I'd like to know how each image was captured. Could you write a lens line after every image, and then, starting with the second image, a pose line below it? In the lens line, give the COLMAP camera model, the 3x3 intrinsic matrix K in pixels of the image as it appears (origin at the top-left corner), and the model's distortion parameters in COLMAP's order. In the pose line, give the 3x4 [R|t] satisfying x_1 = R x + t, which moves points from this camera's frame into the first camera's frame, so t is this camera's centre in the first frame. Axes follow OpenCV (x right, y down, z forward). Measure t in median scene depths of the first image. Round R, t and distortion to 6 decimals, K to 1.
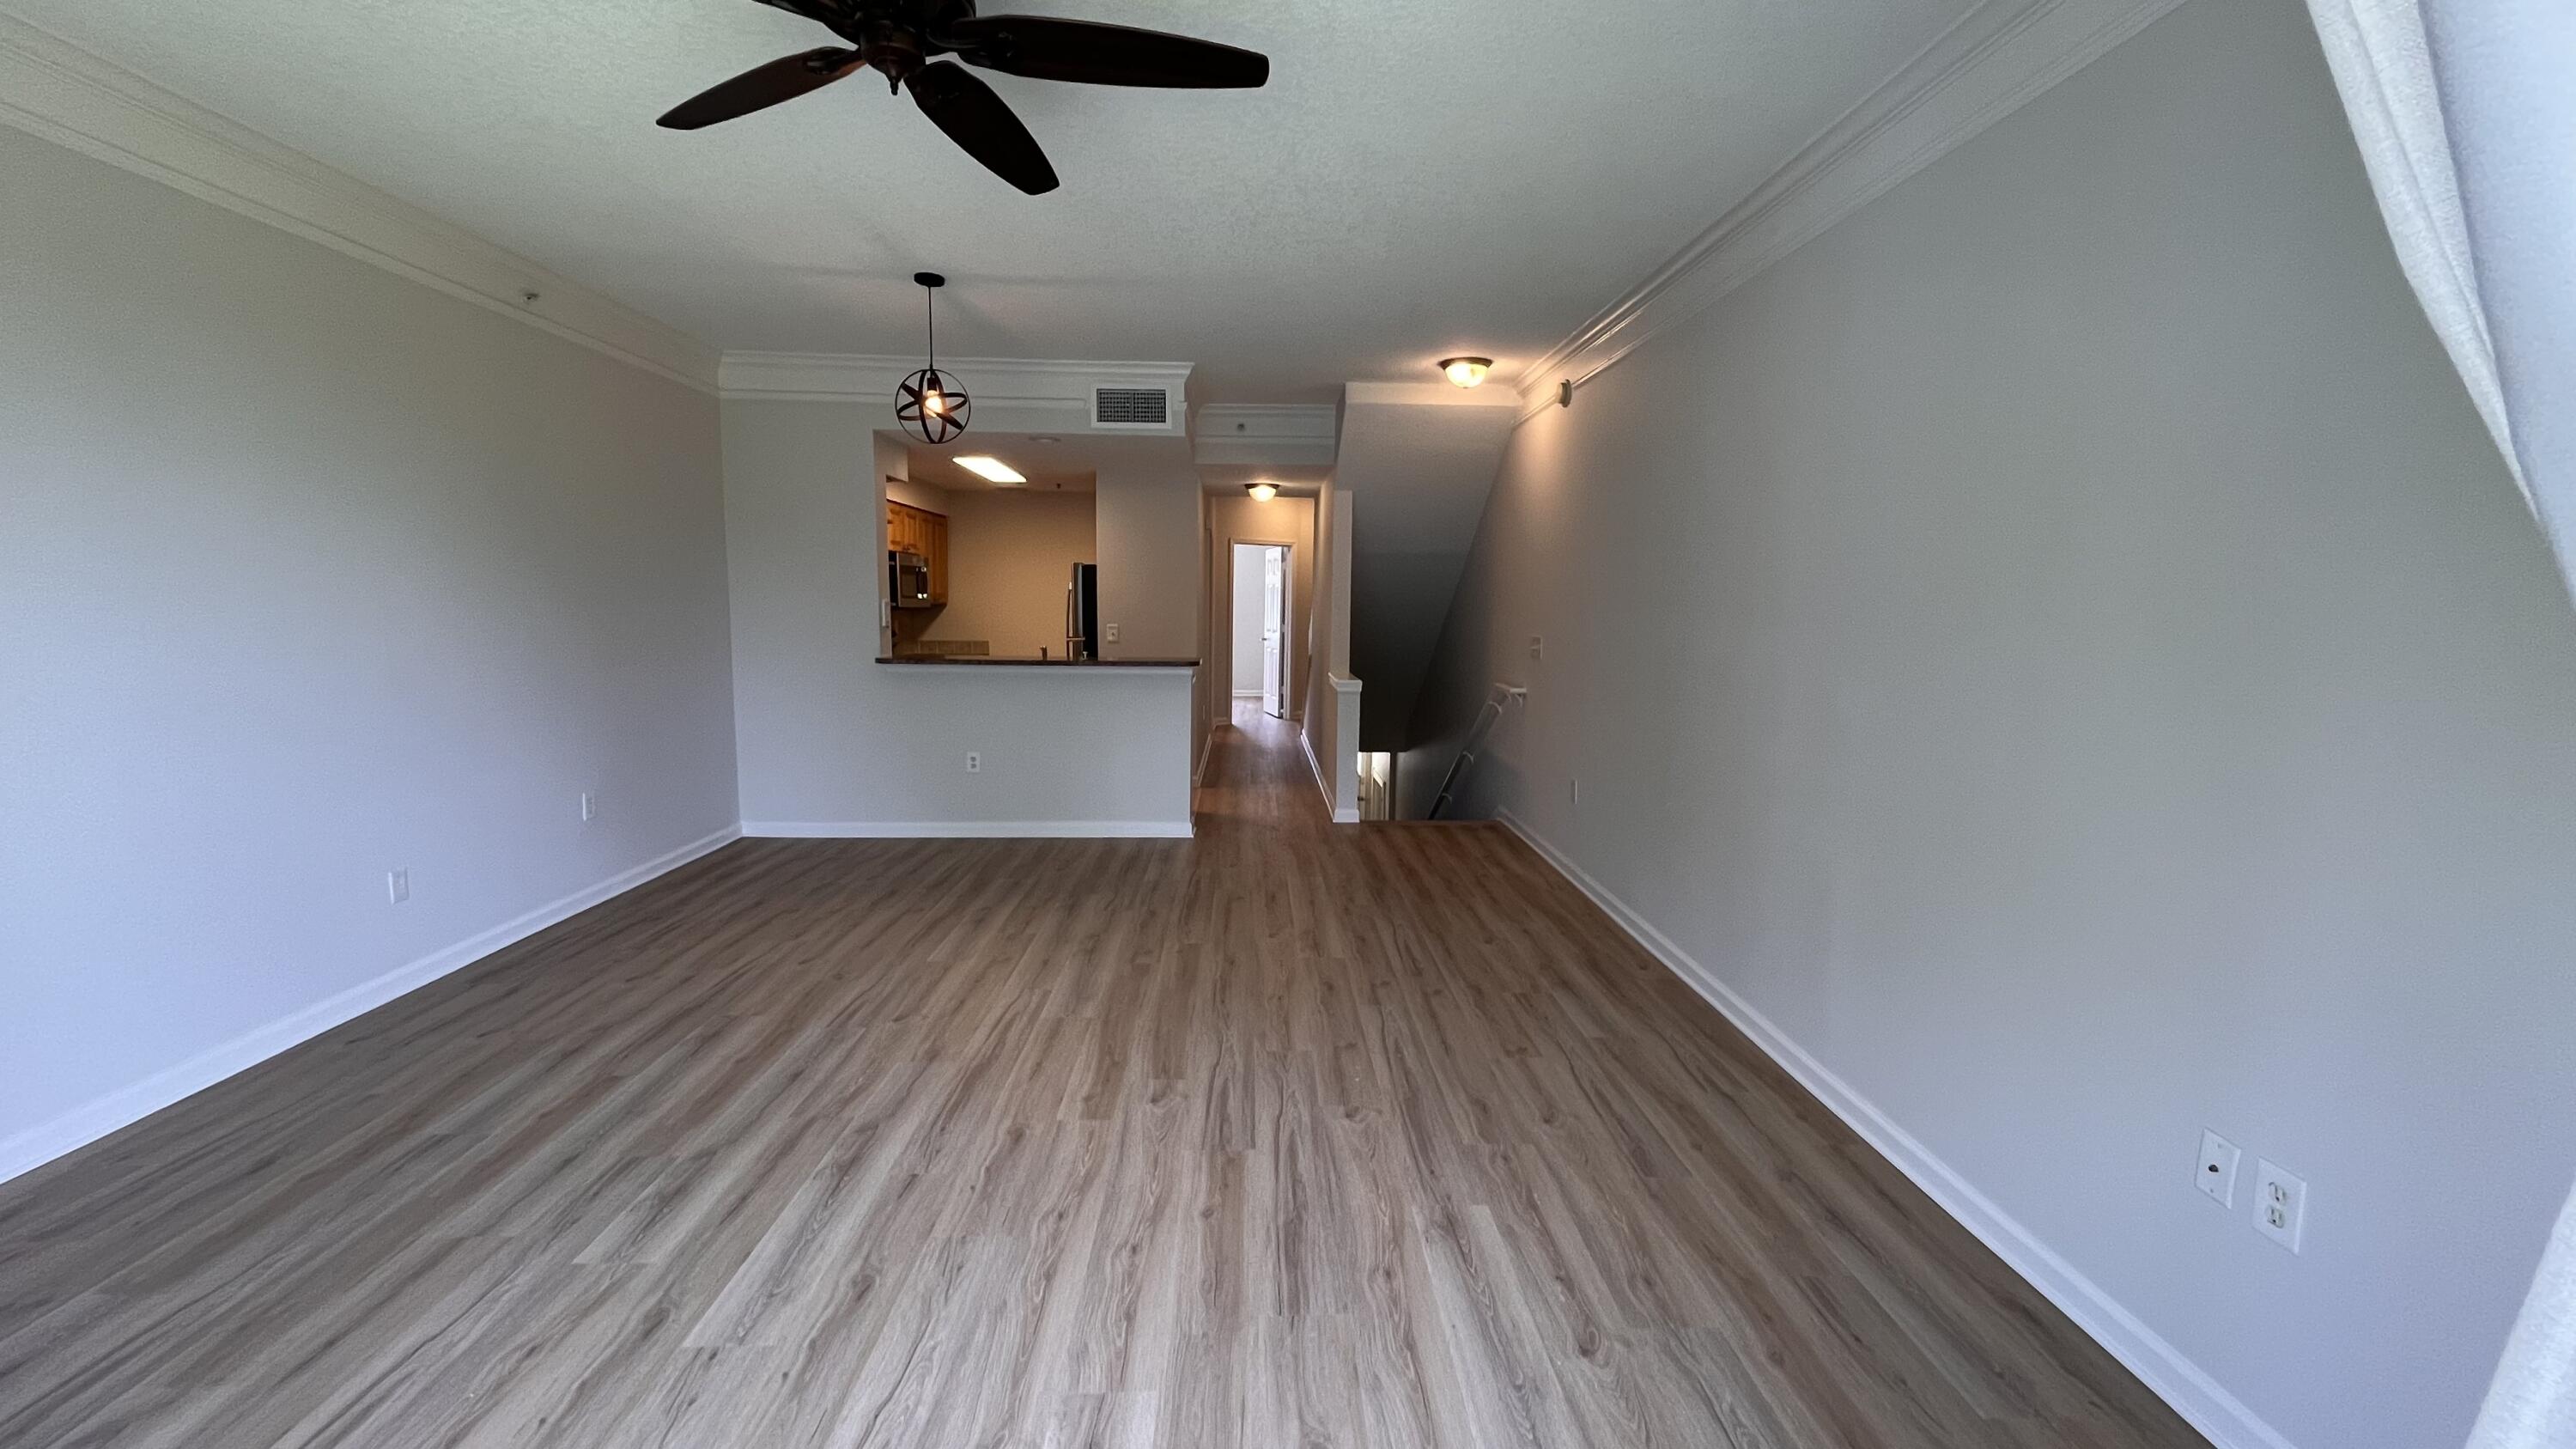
lens RADIAL K [[1041.5, 0, 1289.2], [0, 1041.5, 725.2], [0, 0, 1]] dist [-0.001316, -0.000856]
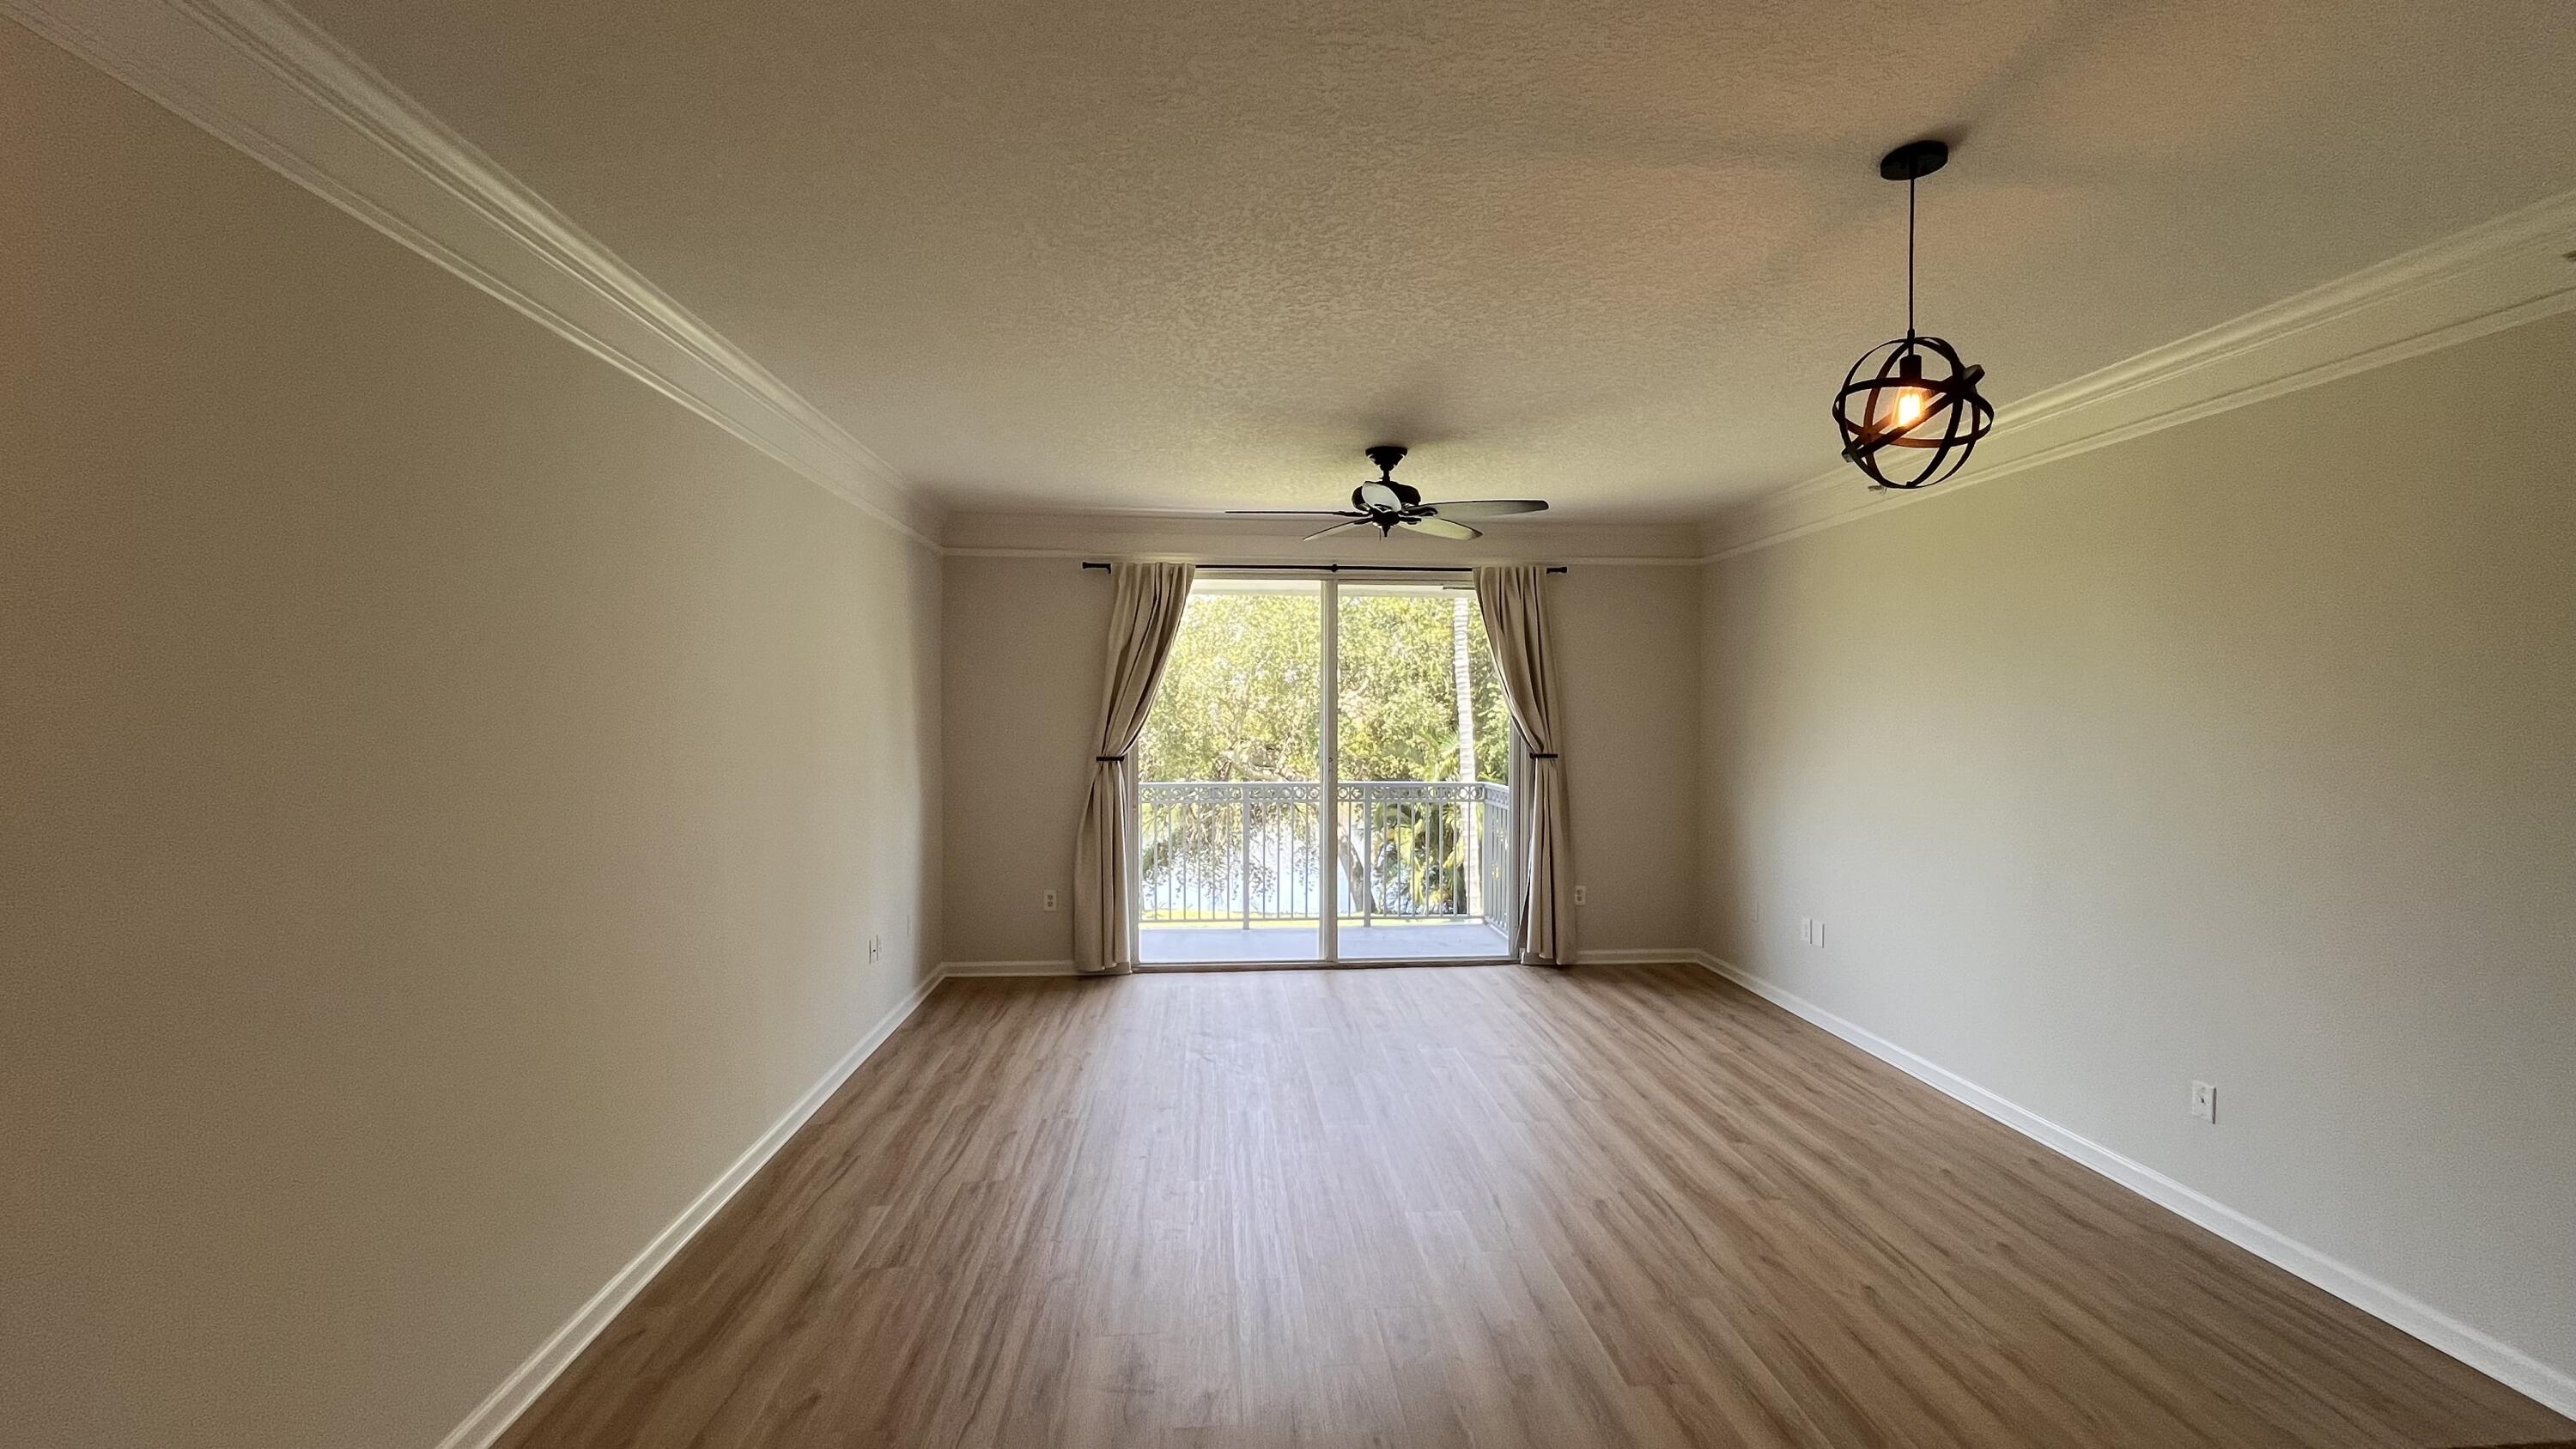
lens RADIAL K [[1041.5, 0, 1289.2], [0, 1041.5, 725.2], [0, 0, 1]] dist [-0.001316, -0.000856]
pose [[-0.999181, -0.011036, -0.038924, -0.049386], [-0.016180, 0.990793, 0.134416, -0.311374], [0.037082, 0.134936, -0.990160, 2.093255]]
